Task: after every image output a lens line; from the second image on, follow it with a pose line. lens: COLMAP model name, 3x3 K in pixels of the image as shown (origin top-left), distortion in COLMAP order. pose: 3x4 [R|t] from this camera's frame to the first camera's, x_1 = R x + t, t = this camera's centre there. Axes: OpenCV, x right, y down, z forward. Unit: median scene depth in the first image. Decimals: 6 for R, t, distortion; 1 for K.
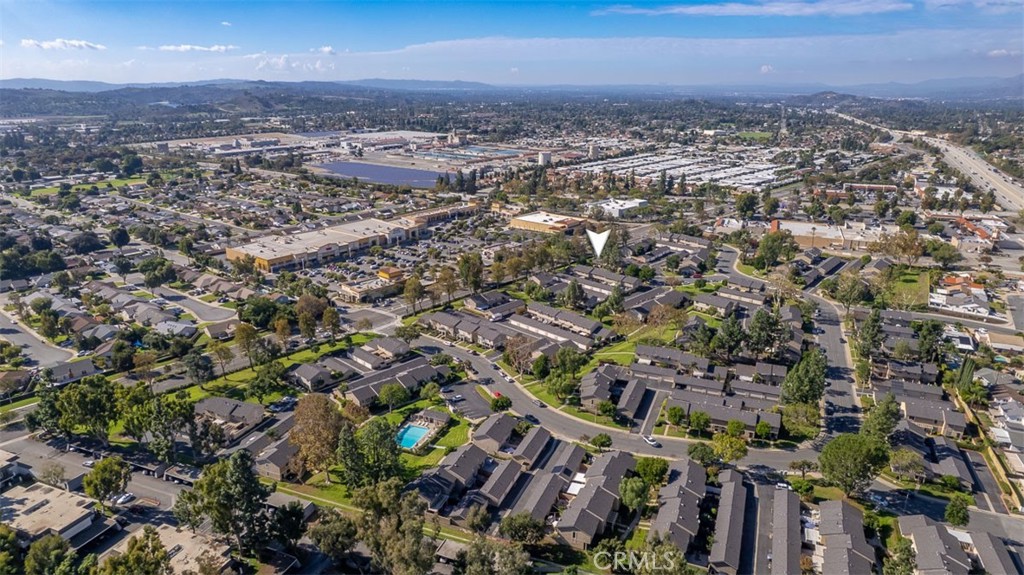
lens RADIAL K [[655.4, 0, 512.0], [0, 655.4, 287.5], [0, 0, 1]] dist [-0.081460, 0.067683]
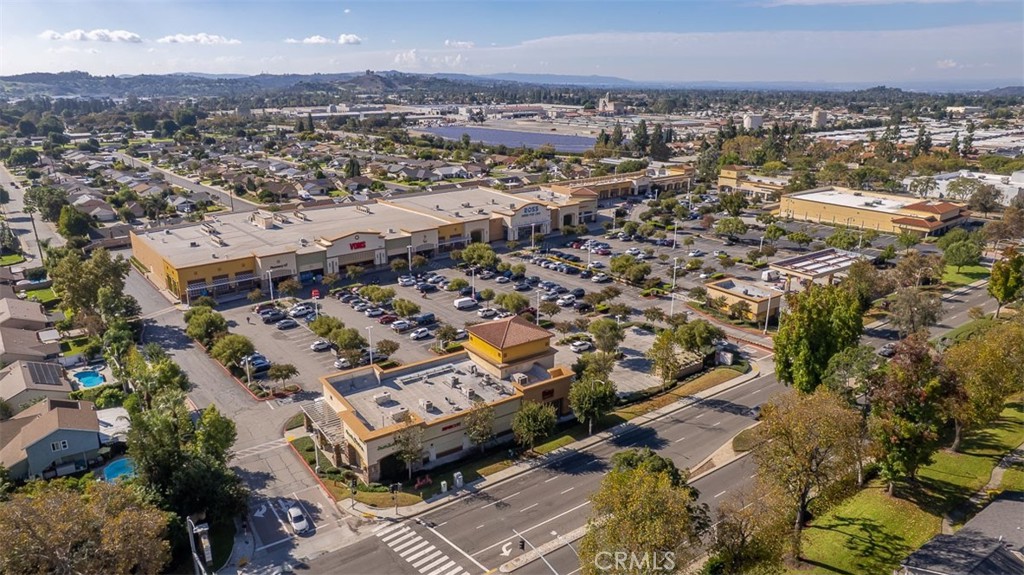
lens RADIAL K [[655.4, 0, 512.0], [0, 655.4, 287.5], [0, 0, 1]] dist [-0.081460, 0.067683]
pose [[0.981208, 0.056668, -0.184447, -0.099813], [-0.057370, 0.998352, 0.001531, -0.034184], [0.184229, 0.009079, 0.982841, 0.538118]]
